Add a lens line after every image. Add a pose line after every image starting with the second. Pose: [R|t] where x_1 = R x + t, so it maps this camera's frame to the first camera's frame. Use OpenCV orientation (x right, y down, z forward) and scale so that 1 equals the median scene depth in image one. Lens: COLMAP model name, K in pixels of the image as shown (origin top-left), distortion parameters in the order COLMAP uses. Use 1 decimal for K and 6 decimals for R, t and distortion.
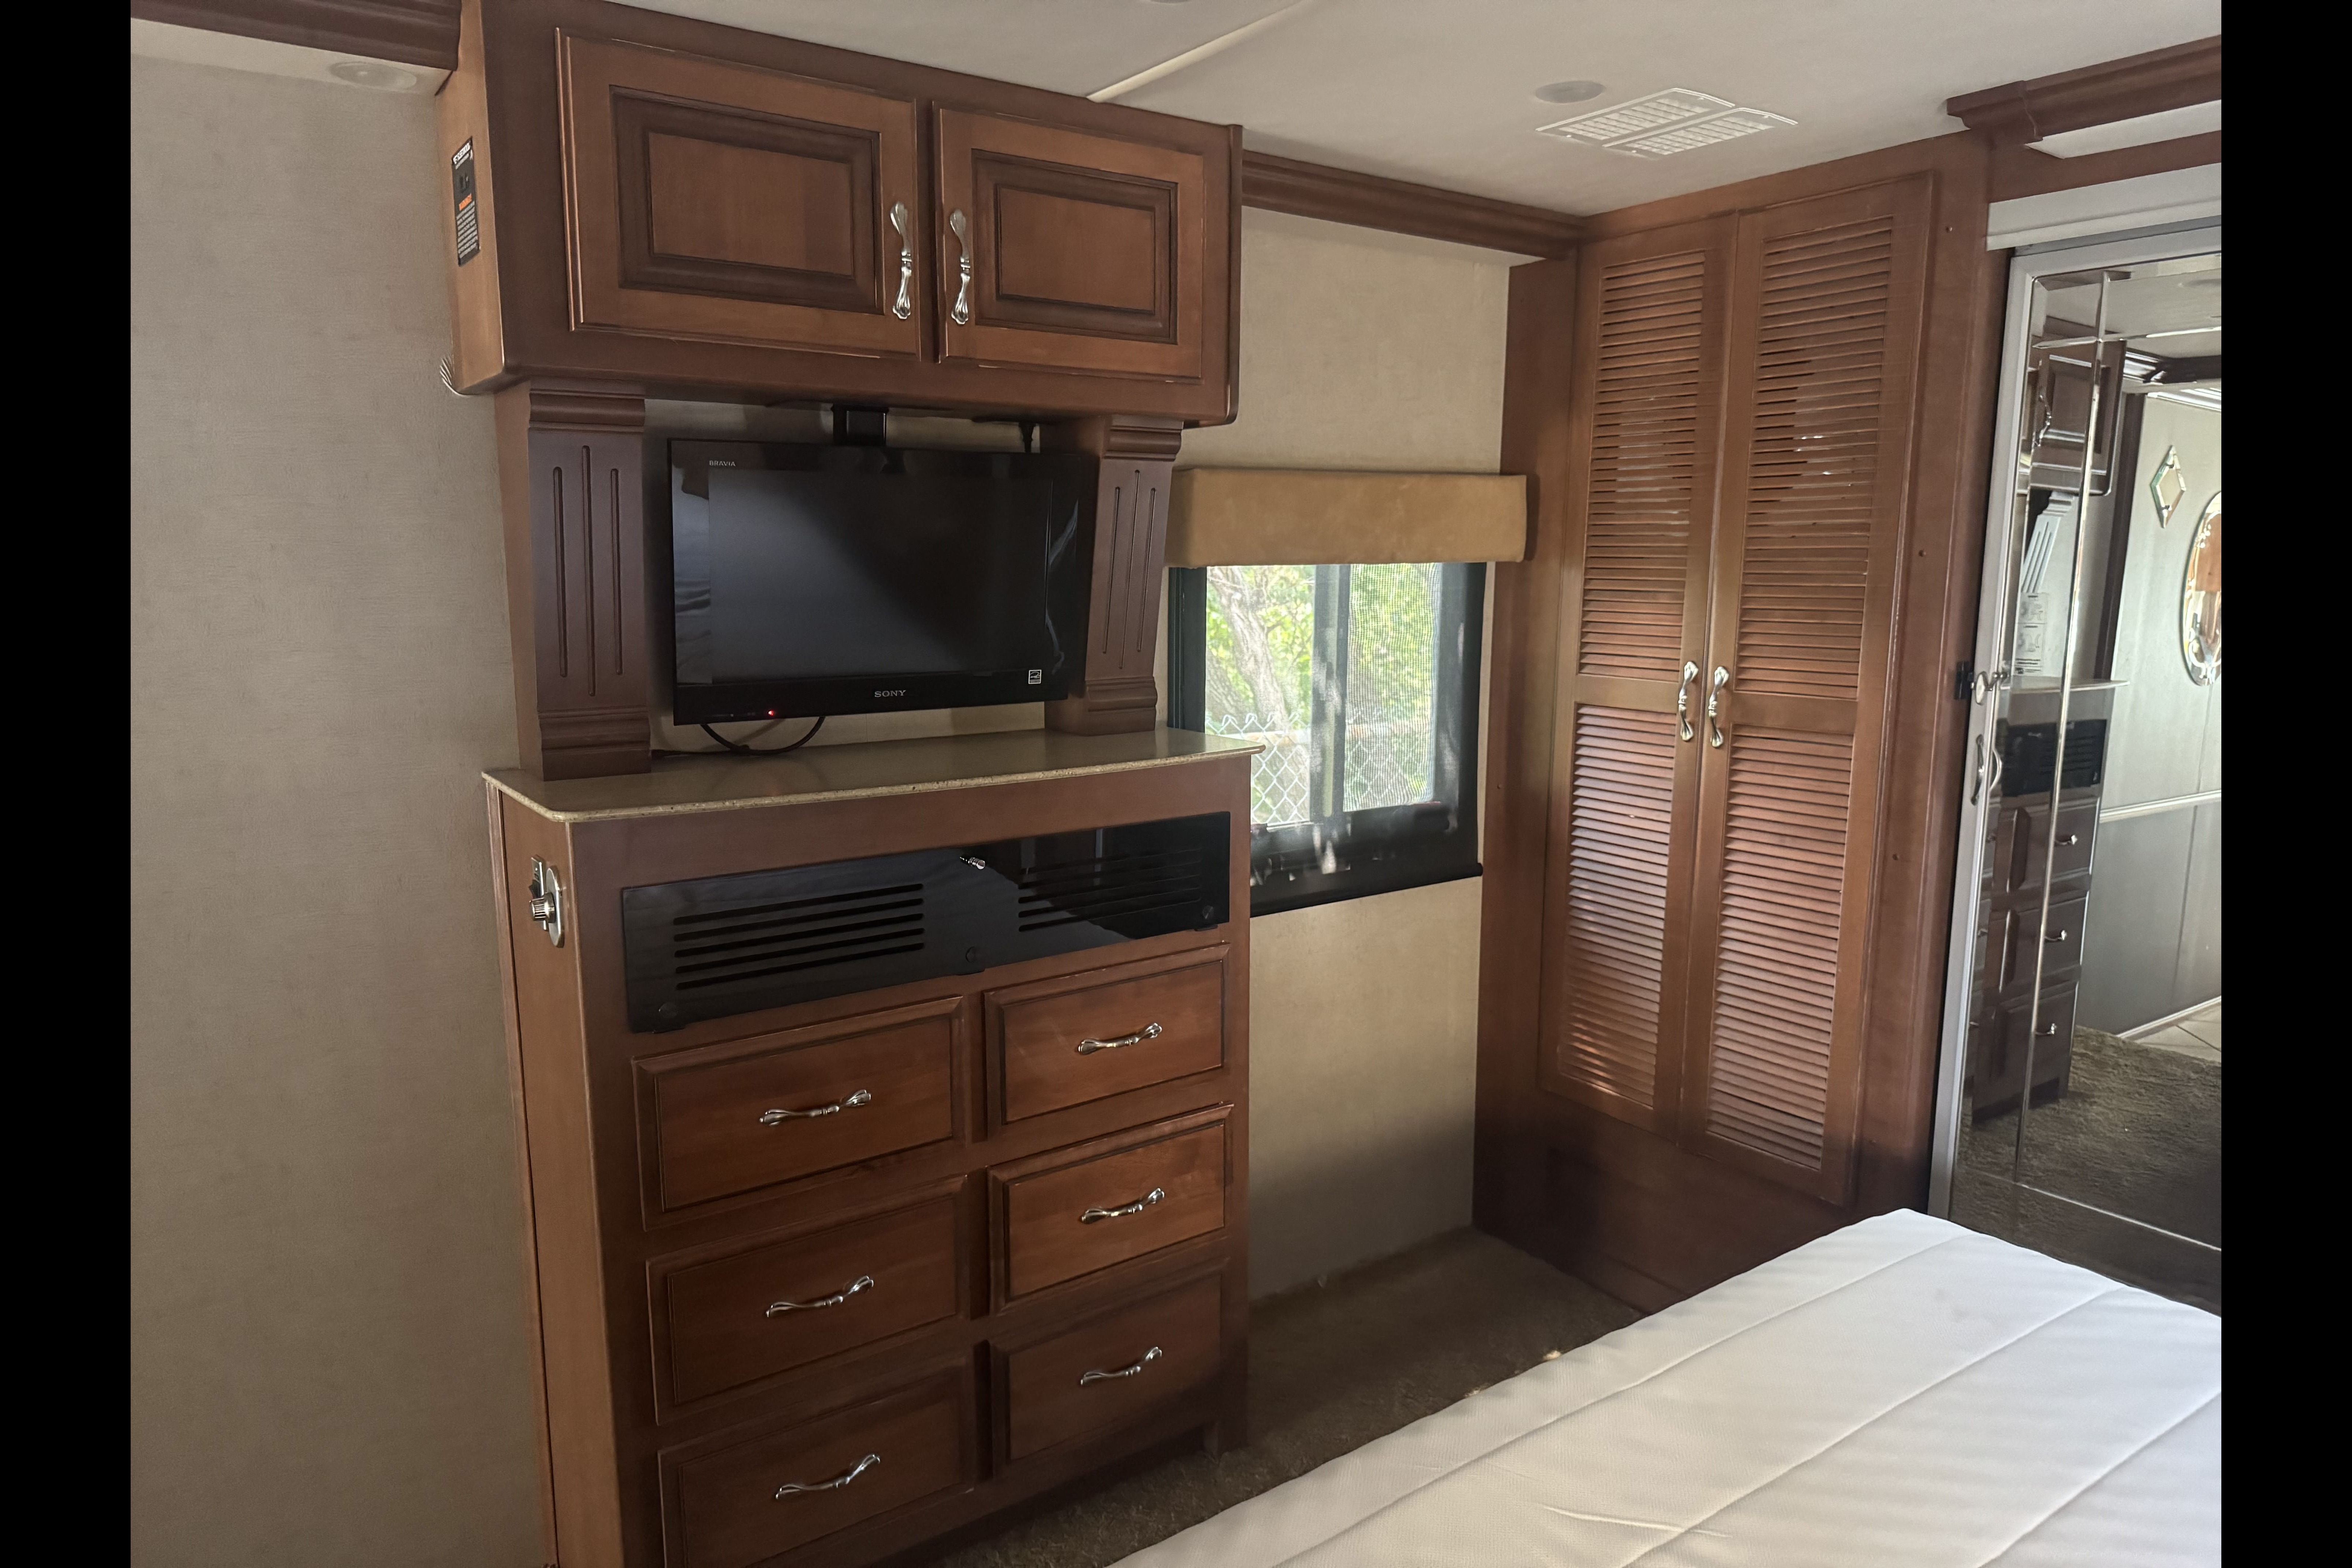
lens RADIAL K [[1507.6, 0, 1176.0], [0, 1507.6, 784.0], [0, 0, 1]] dist [0.032770, -0.000066]
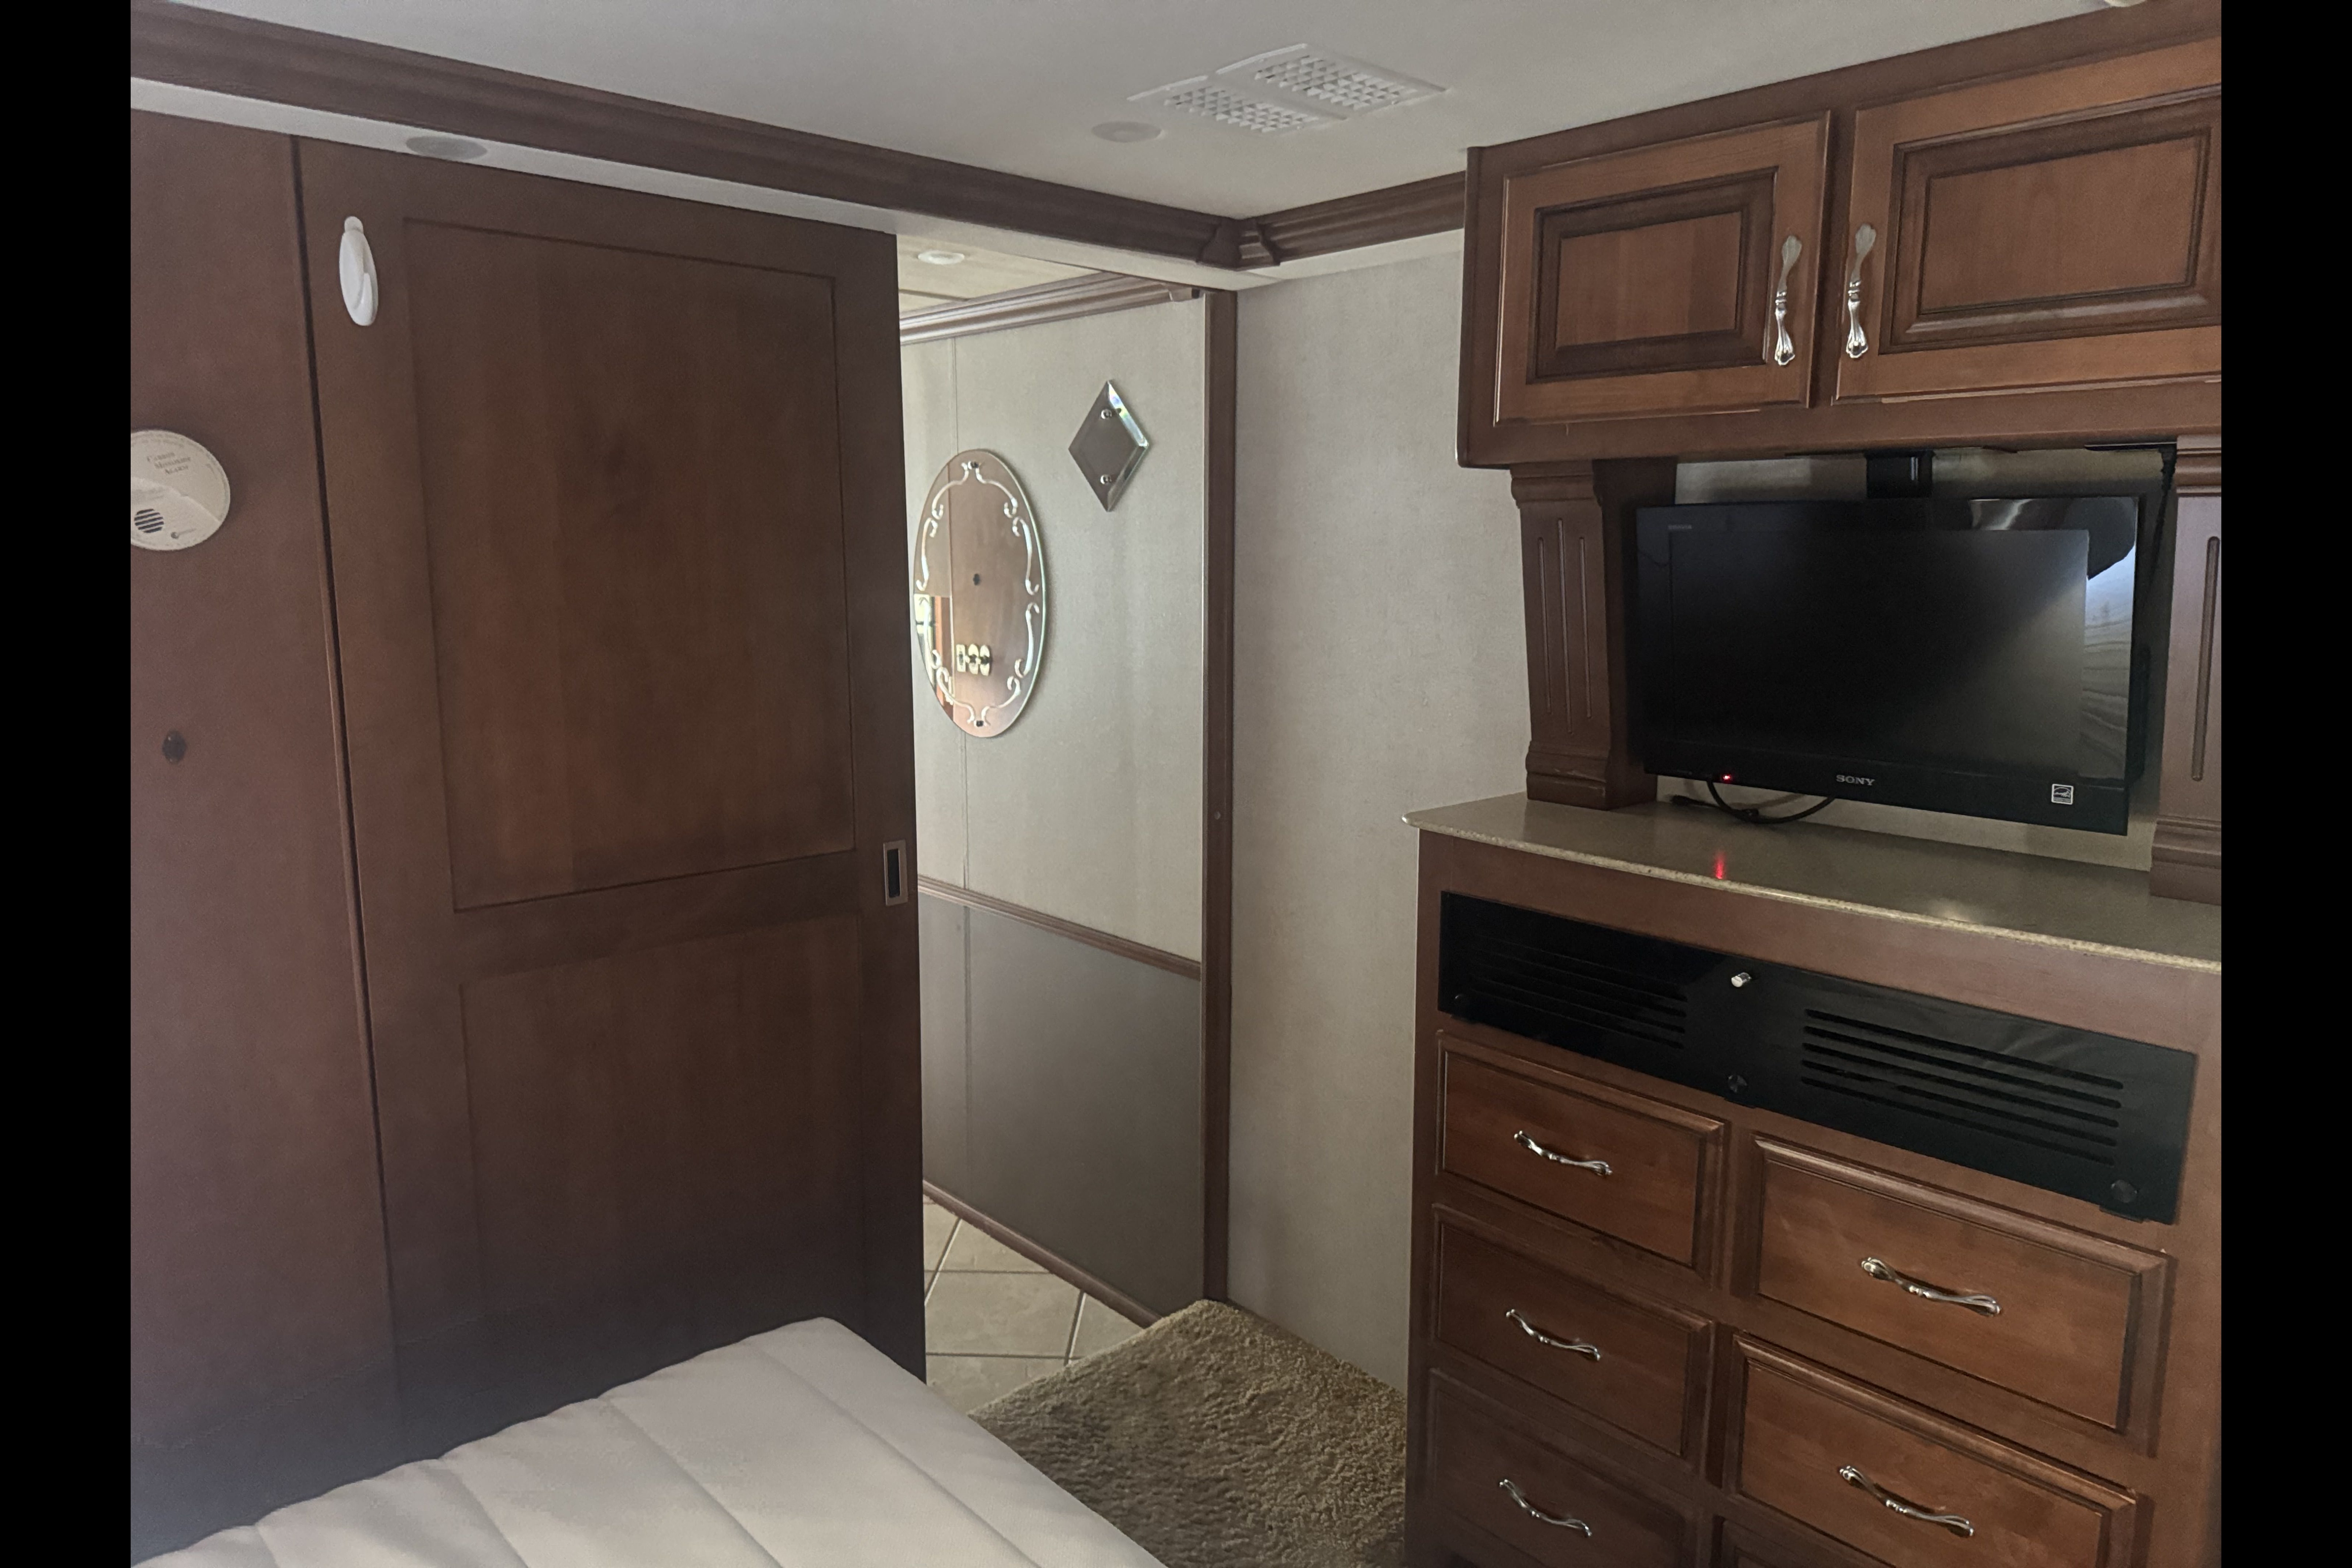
lens RADIAL K [[1511.6, 0, 1176.0], [0, 1511.6, 784.0], [0, 0, 1]] dist [0.001536, 0.000005]
pose [[0.109526, 0.161867, -0.980716, 0.679700], [-0.167233, 0.975588, 0.142344, -0.129312], [0.979815, 0.148418, 0.133922, 0.550324]]
